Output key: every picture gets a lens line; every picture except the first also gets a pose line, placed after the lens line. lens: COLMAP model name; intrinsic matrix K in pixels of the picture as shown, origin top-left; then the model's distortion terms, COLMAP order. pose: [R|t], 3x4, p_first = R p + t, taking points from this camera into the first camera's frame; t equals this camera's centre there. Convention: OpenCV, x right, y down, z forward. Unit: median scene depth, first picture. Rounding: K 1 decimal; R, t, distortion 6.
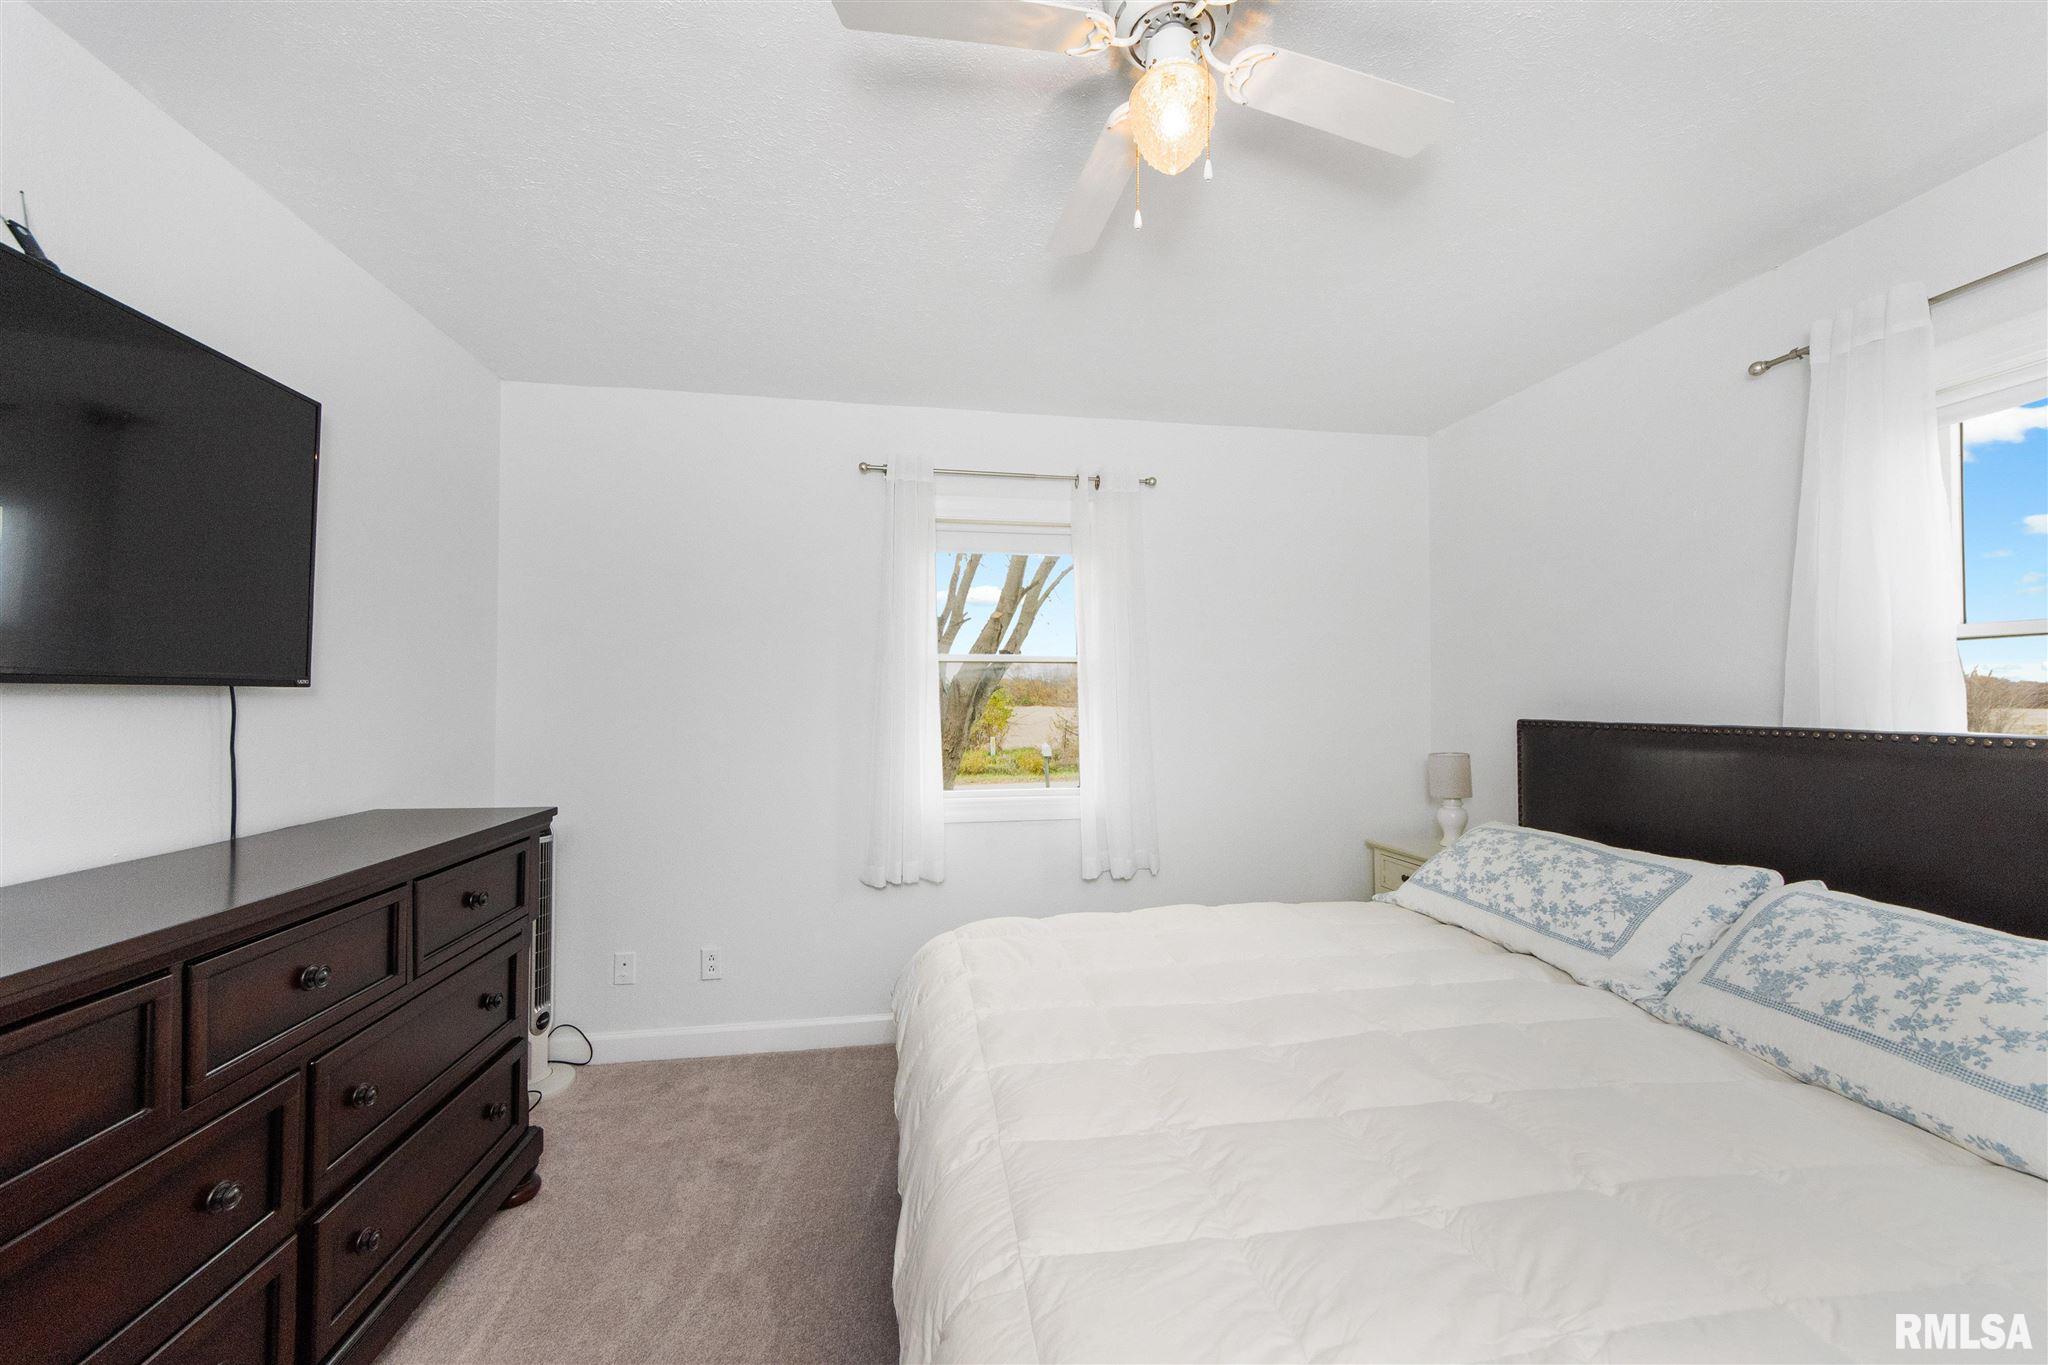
lens RADIAL K [[784.5, 0, 1024.0], [0, 784.5, 682.5], [0, 0, 1]] dist [-0.000222, 0.000617]
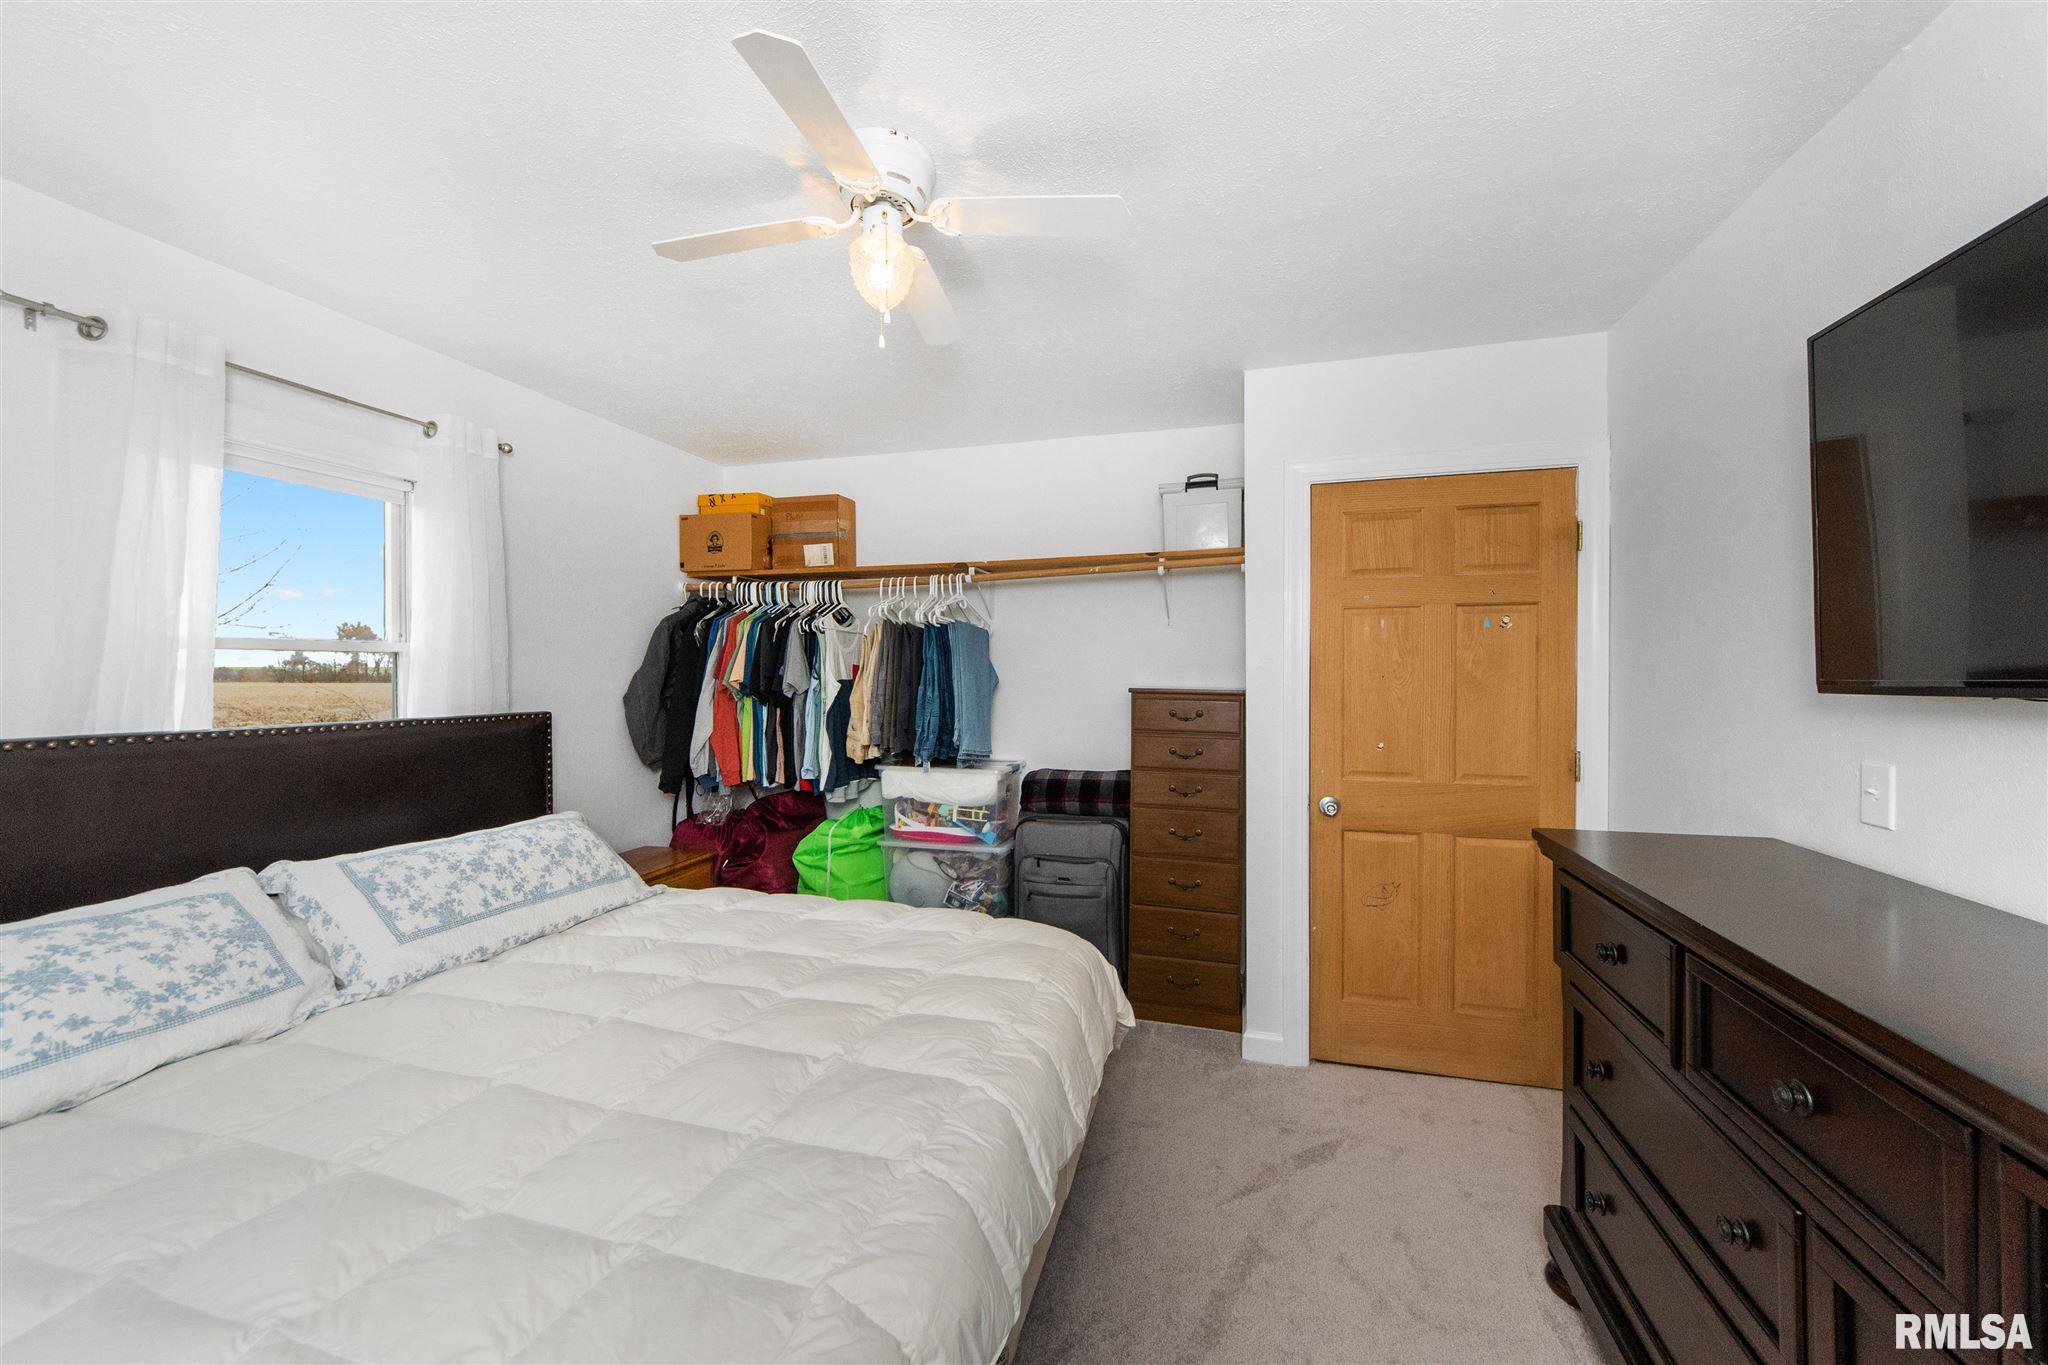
lens RADIAL K [[784.5, 0, 1024.0], [0, 784.5, 682.5], [0, 0, 1]] dist [-0.000222, 0.000617]
pose [[-0.909282, 0.002791, 0.416171, -0.396104], [-0.002559, 0.999921, -0.012295, 0.004738], [-0.416172, -0.012245, -0.909203, 1.433546]]
